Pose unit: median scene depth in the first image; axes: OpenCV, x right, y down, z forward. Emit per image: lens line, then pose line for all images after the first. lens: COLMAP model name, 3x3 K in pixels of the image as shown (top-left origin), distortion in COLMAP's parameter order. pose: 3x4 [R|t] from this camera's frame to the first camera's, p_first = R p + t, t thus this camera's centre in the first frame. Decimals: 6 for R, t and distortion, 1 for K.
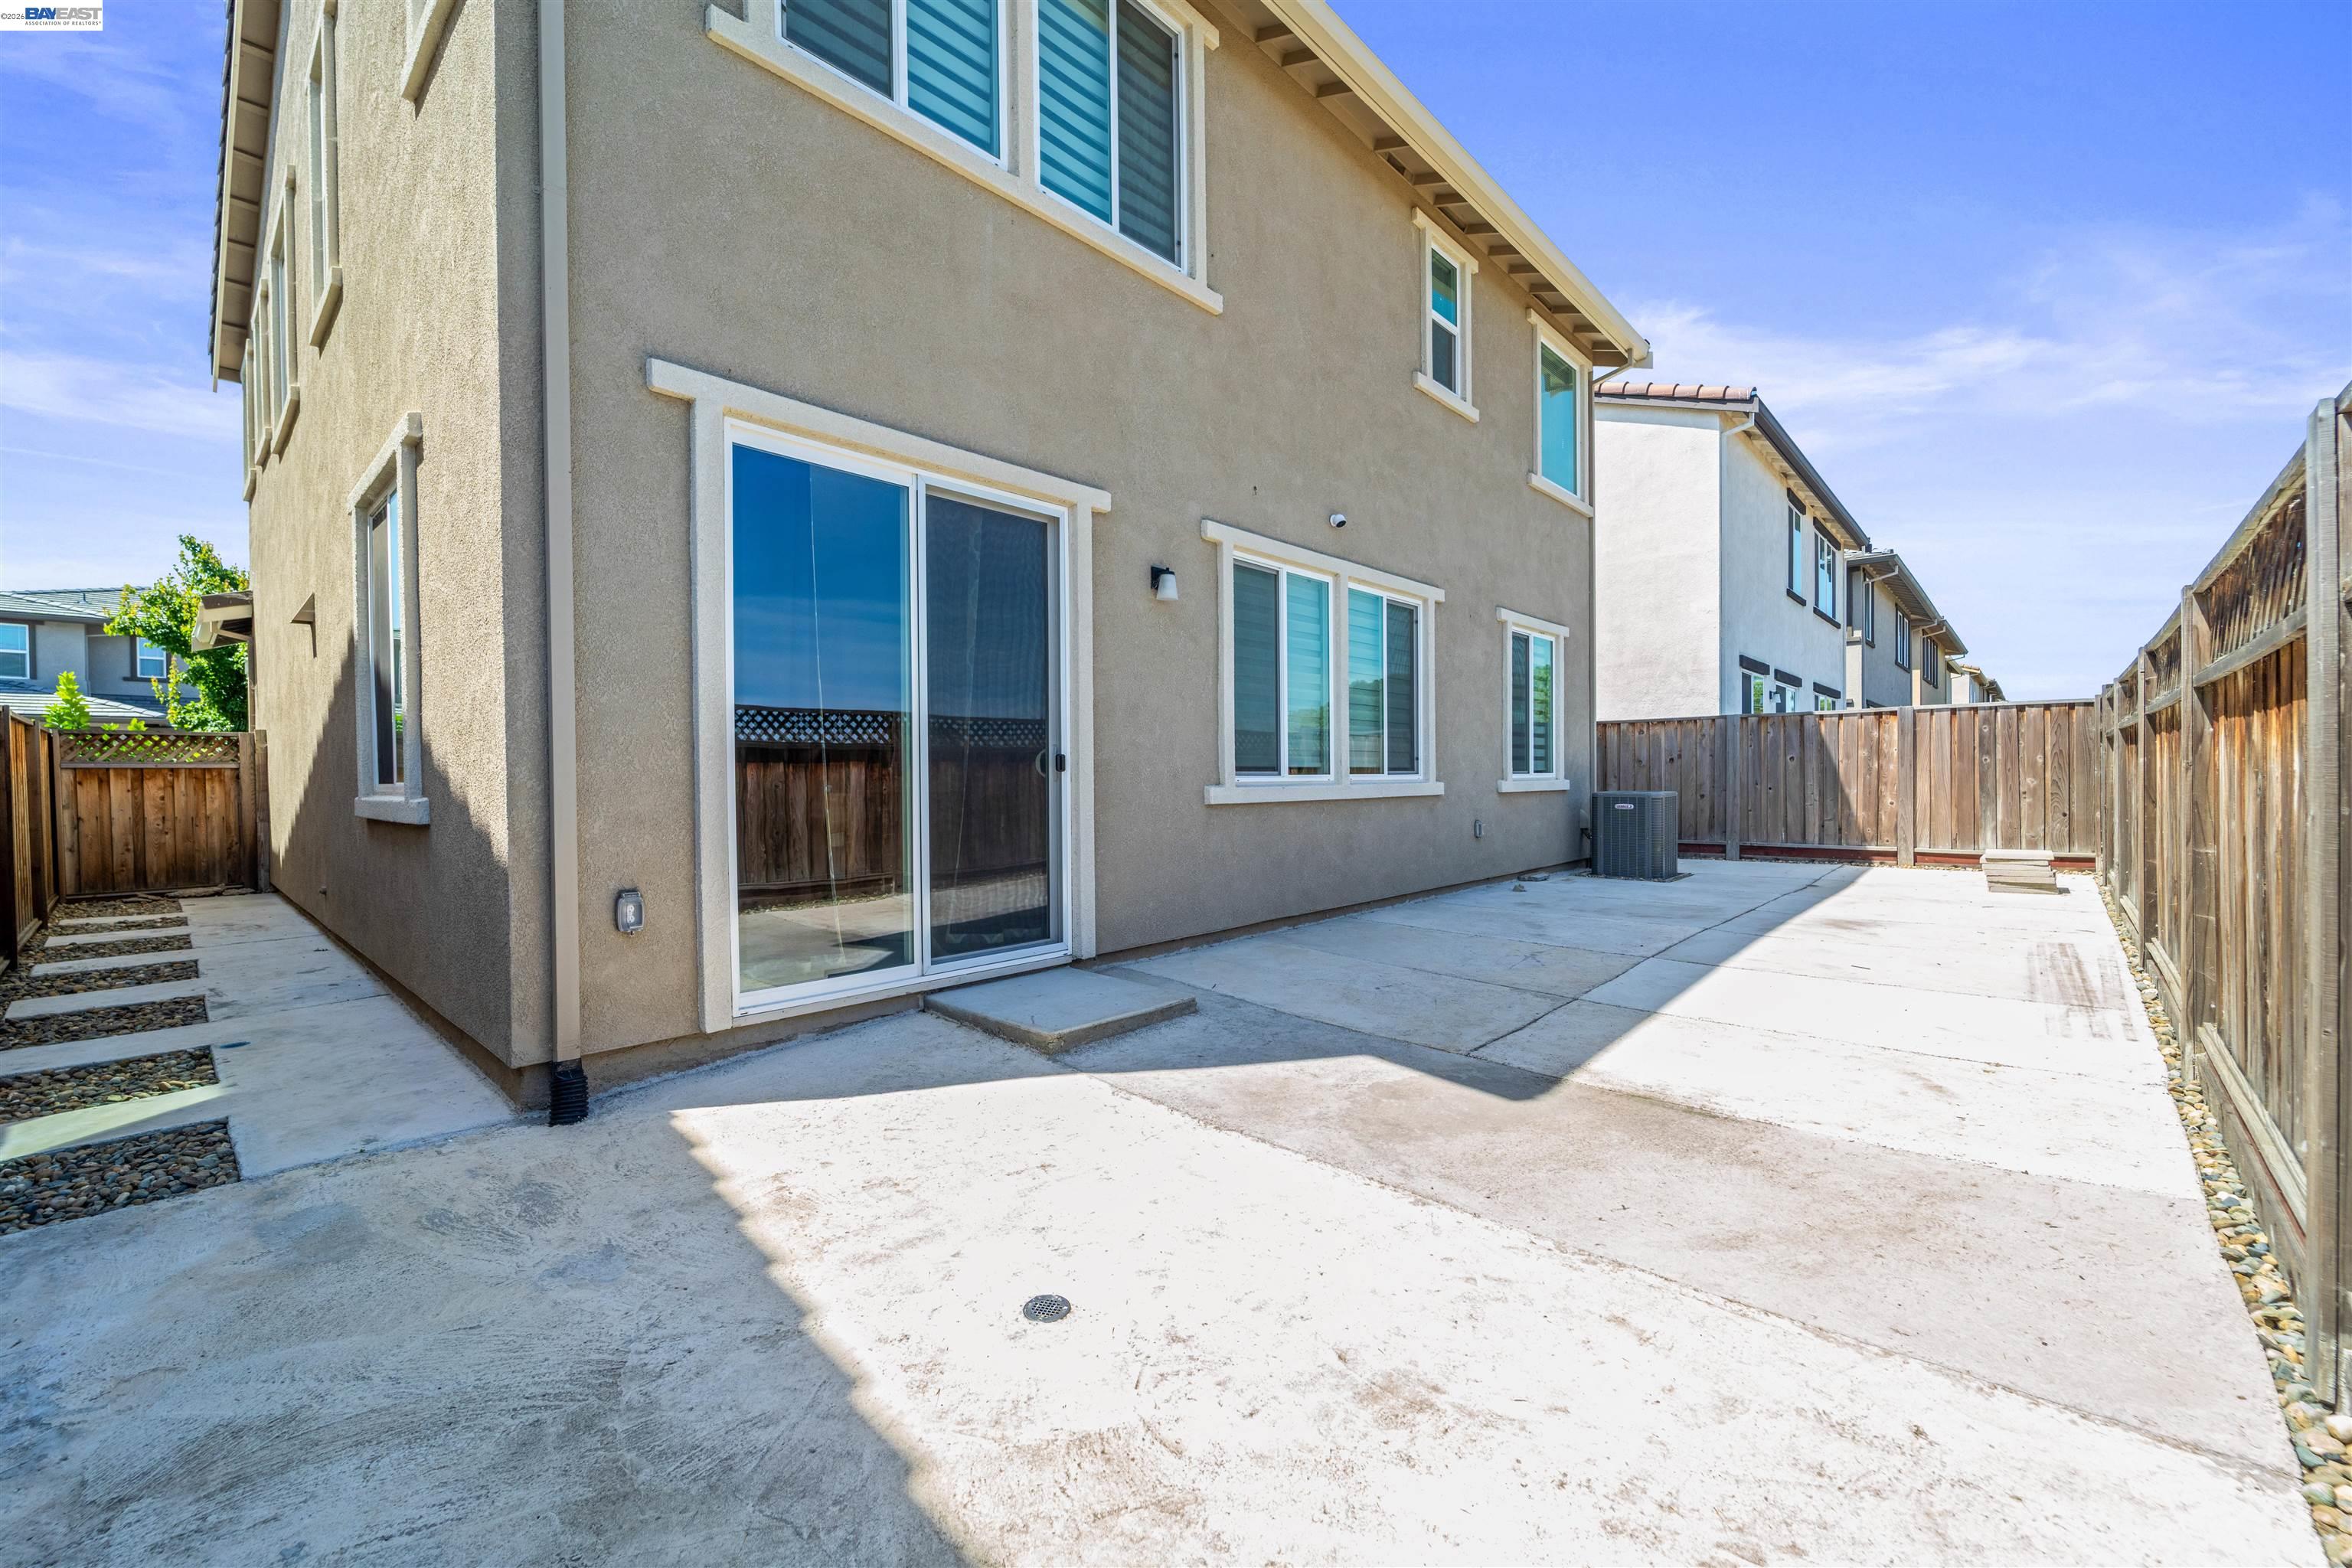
lens RADIAL K [[953.3, 0, 1167.0], [0, 953.3, 776.2], [0, 0, 1]] dist [-0.001446, -0.000114]
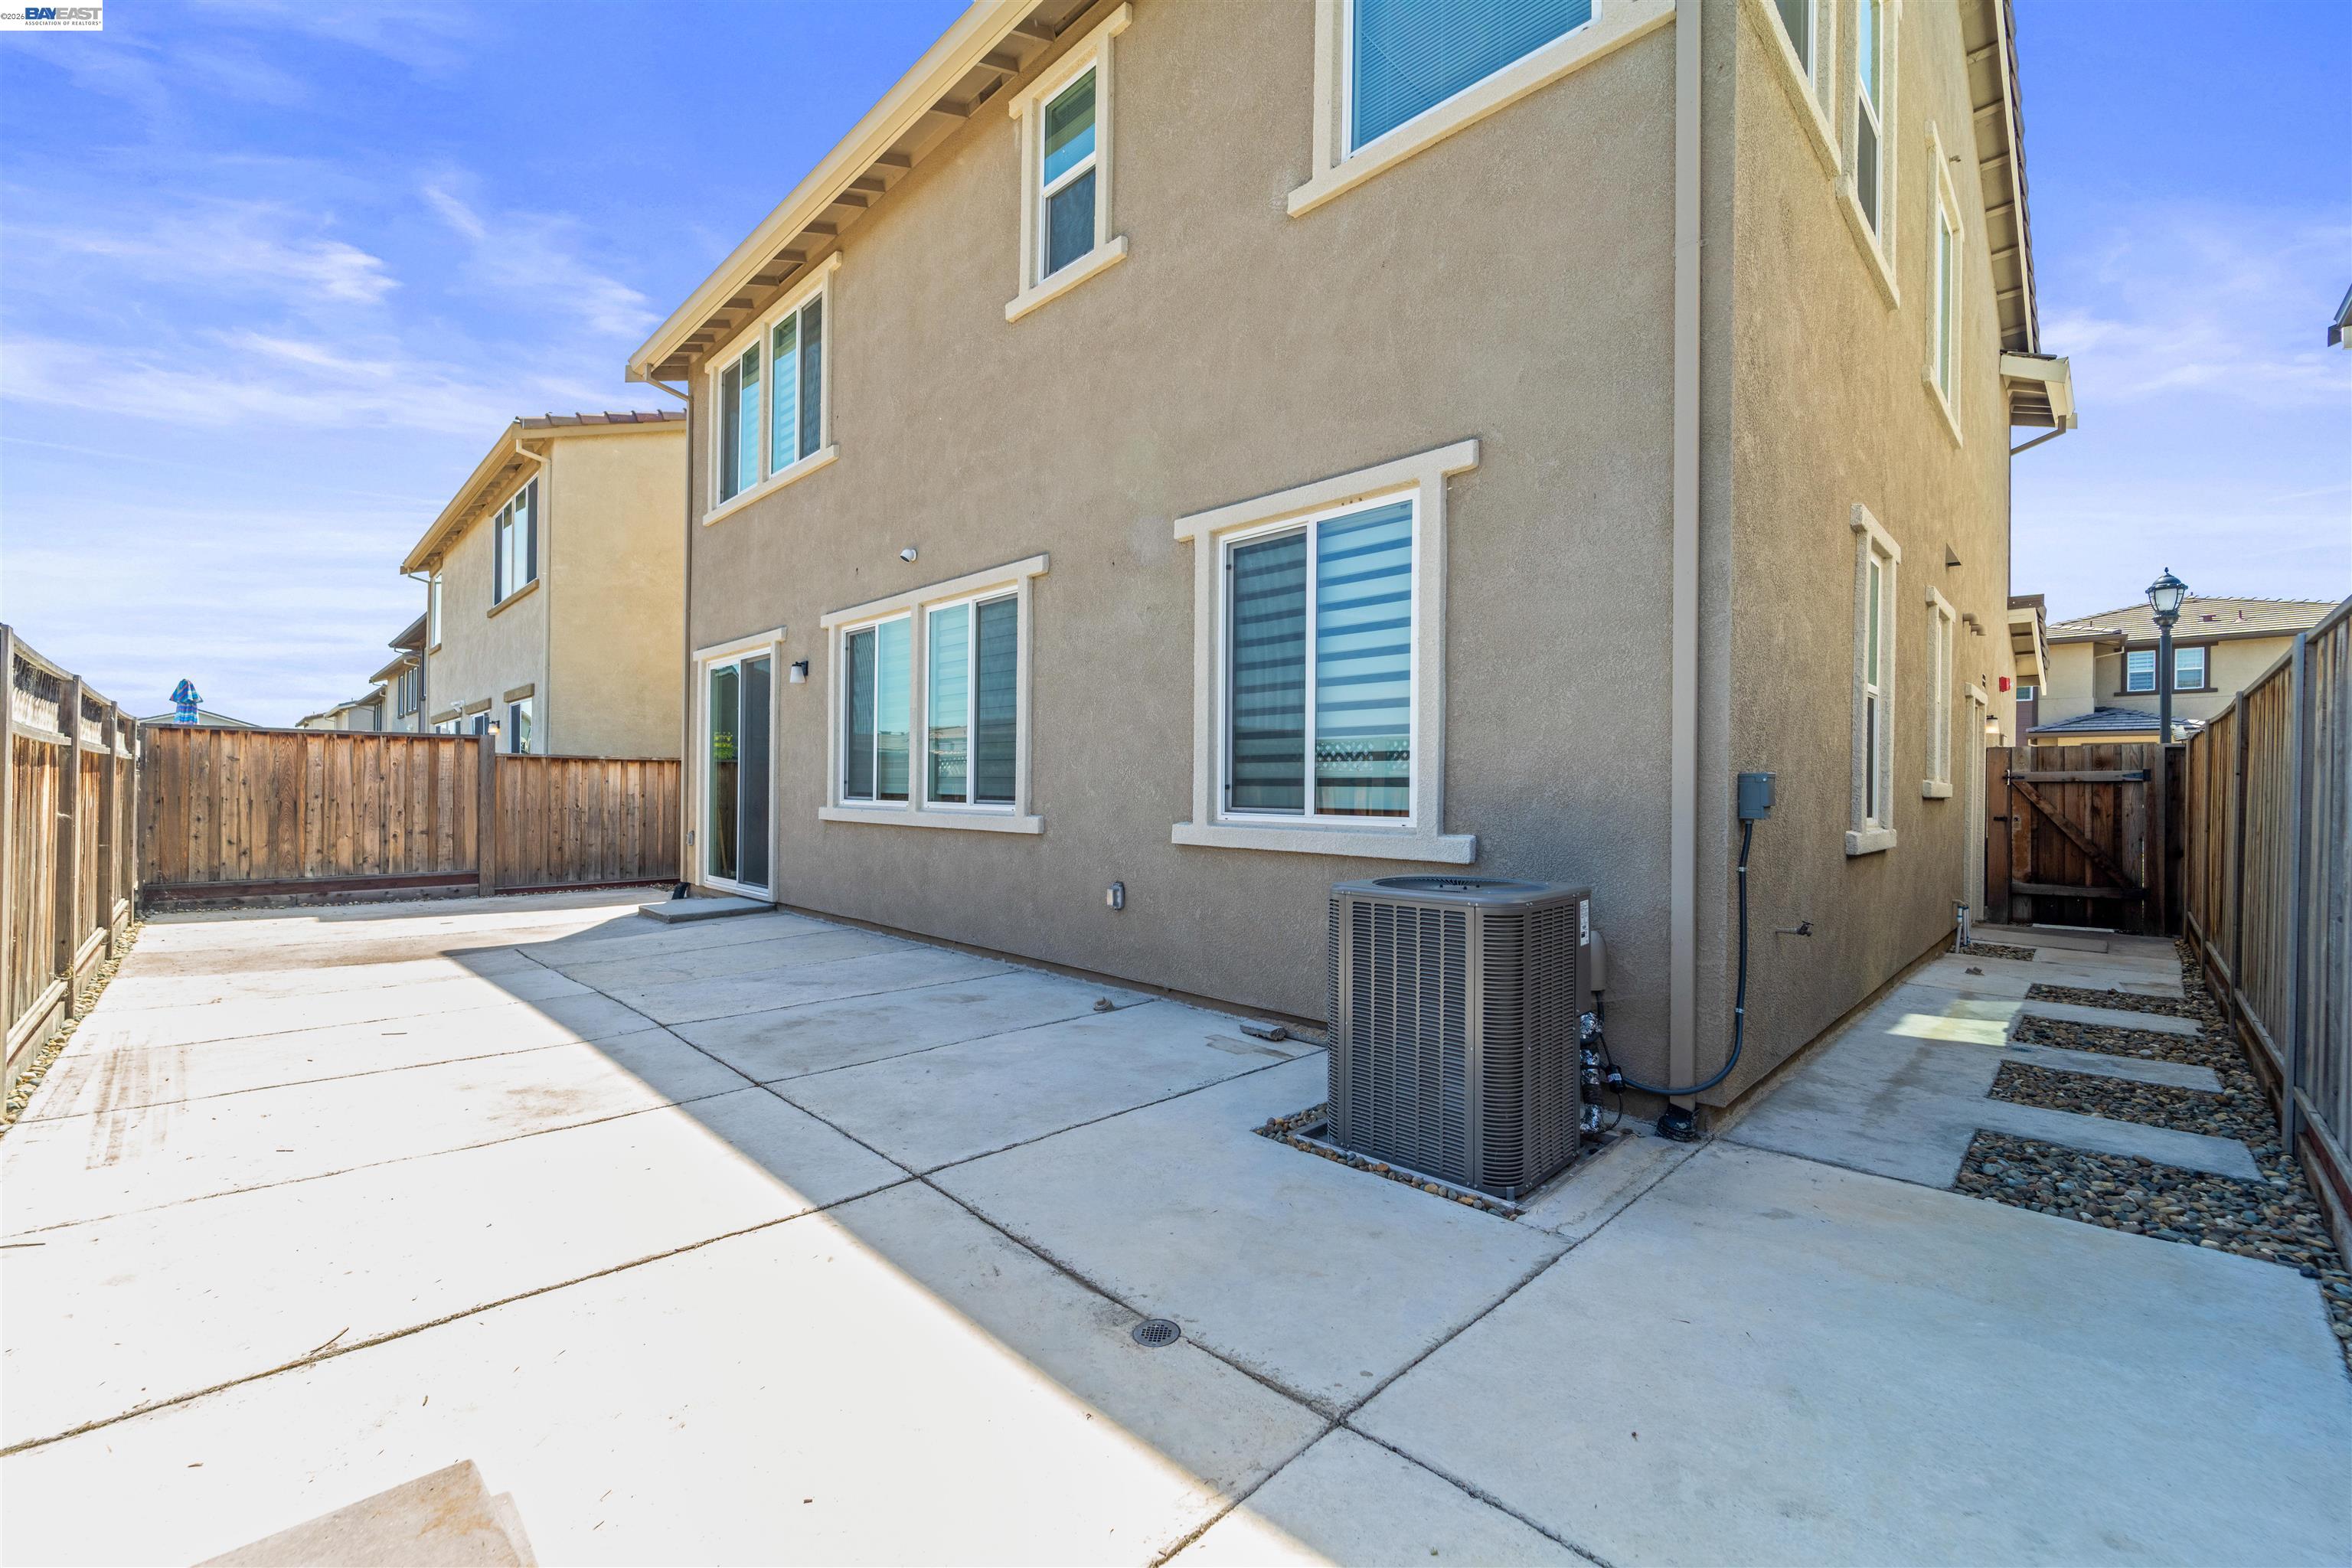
lens RADIAL K [[953.3, 0, 1166.8], [0, 953.3, 793.8], [0, 0, 1]] dist [-0.001446, -0.000114]
pose [[-0.031789, 0.002305, -0.999492, 1.085580], [-0.021752, 0.999759, 0.002998, -0.017051], [0.999258, 0.021836, -0.031731, 1.191292]]
